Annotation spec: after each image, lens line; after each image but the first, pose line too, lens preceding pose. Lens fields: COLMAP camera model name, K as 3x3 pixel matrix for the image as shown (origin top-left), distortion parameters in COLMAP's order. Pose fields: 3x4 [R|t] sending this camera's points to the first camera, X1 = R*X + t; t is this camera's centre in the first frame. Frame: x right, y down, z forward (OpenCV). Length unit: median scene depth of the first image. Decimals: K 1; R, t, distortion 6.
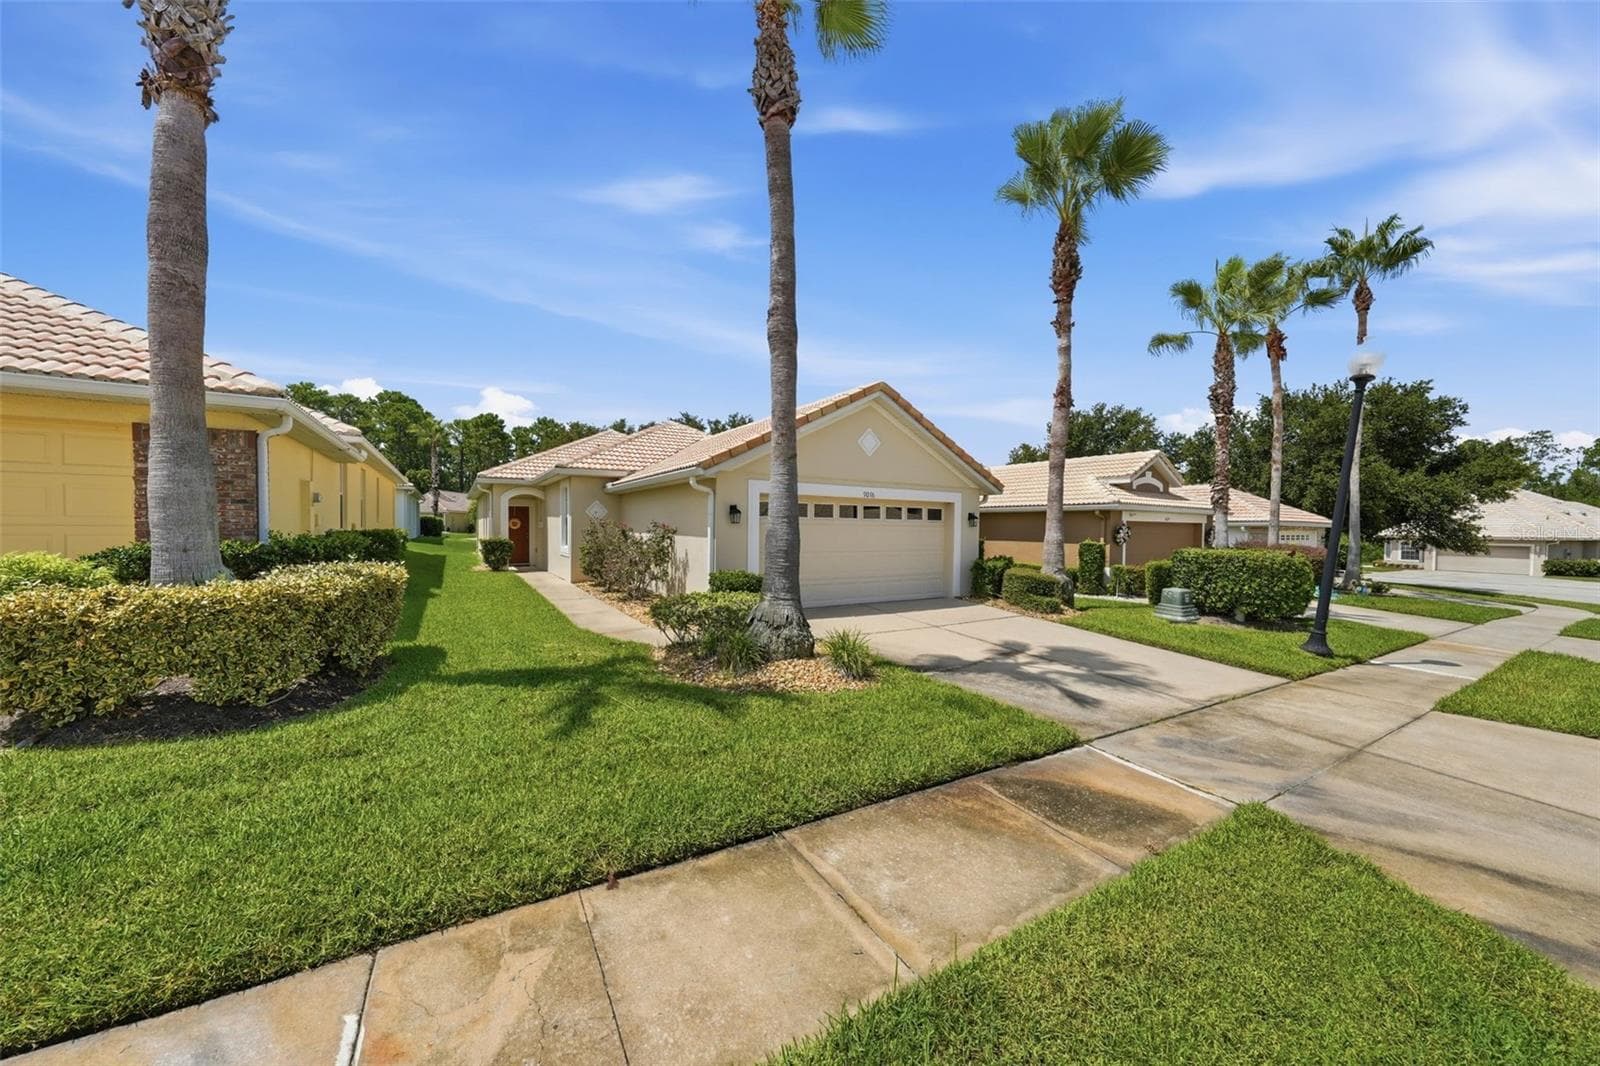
lens RADIAL K [[584.6, 0, 797.3], [0, 584.6, 547.6], [0, 0, 1]] dist [-0.000333, -0.000022]
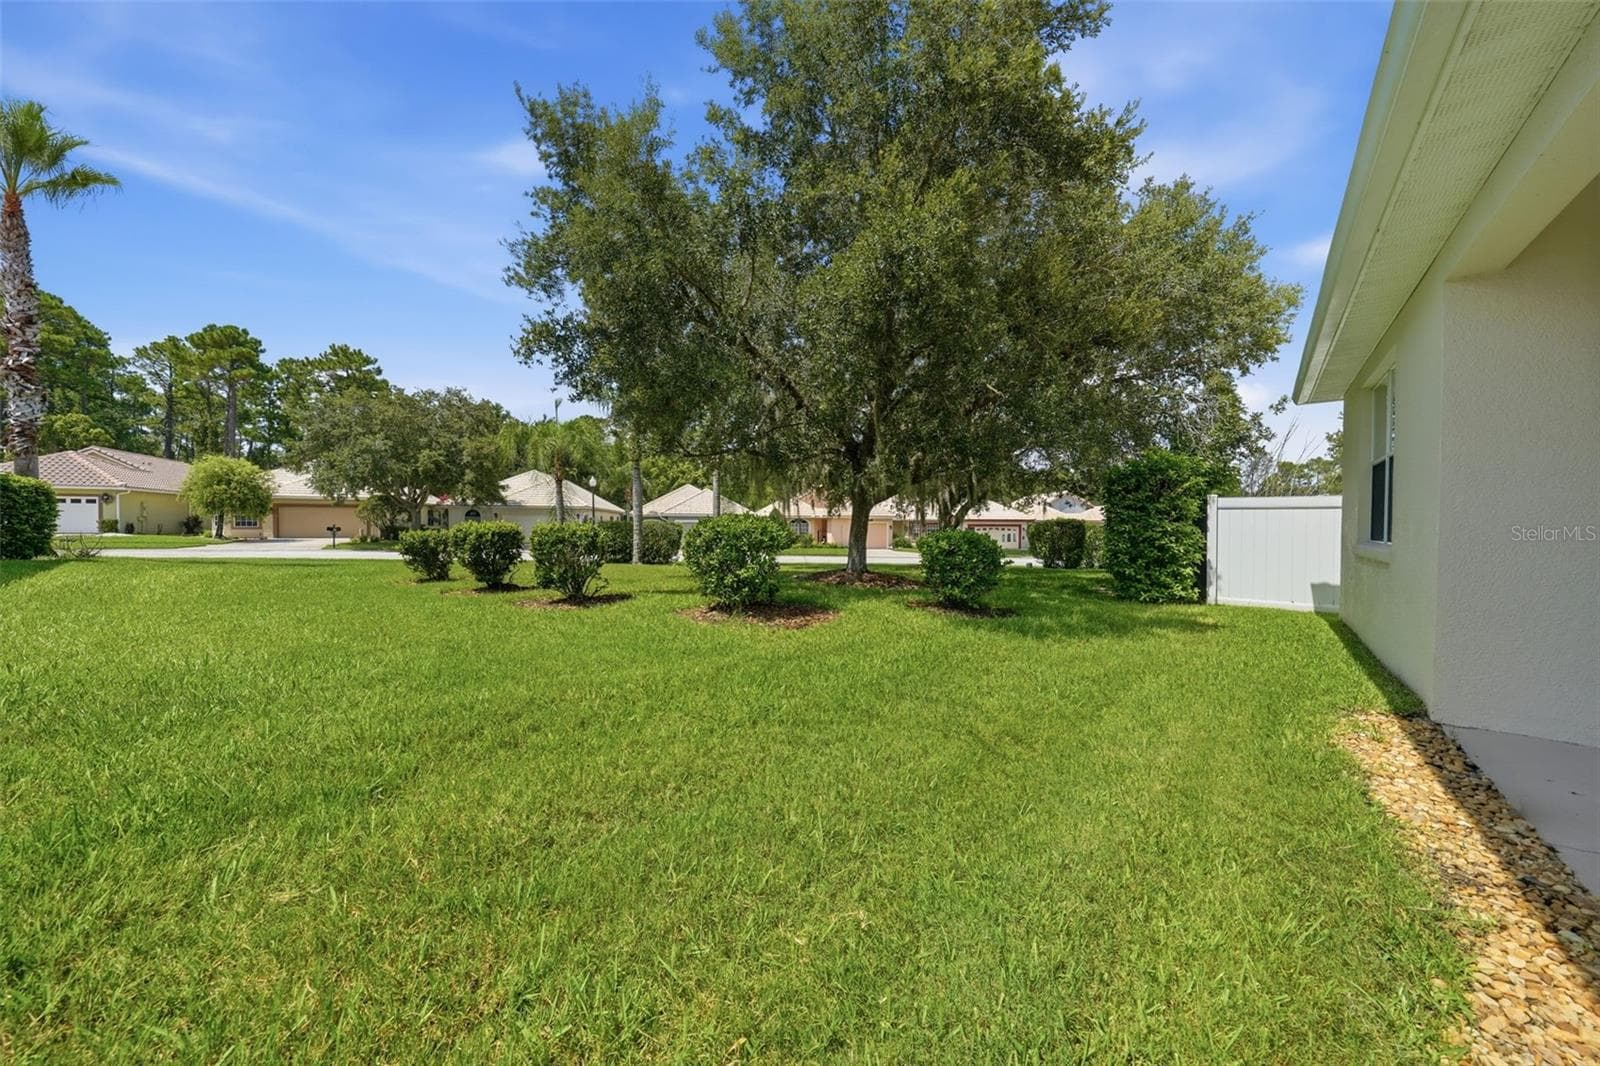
lens RADIAL K [[564.7, 0, 801.9], [0, 564.7, 538.3], [0, 0, 1]] dist [-0.004473, 0.000060]
pose [[0.946452, -0.005284, 0.322800, -0.061472], [0.011918, 0.999756, -0.018577, -0.001946], [-0.322623, 0.021429, 0.946285, 0.106227]]
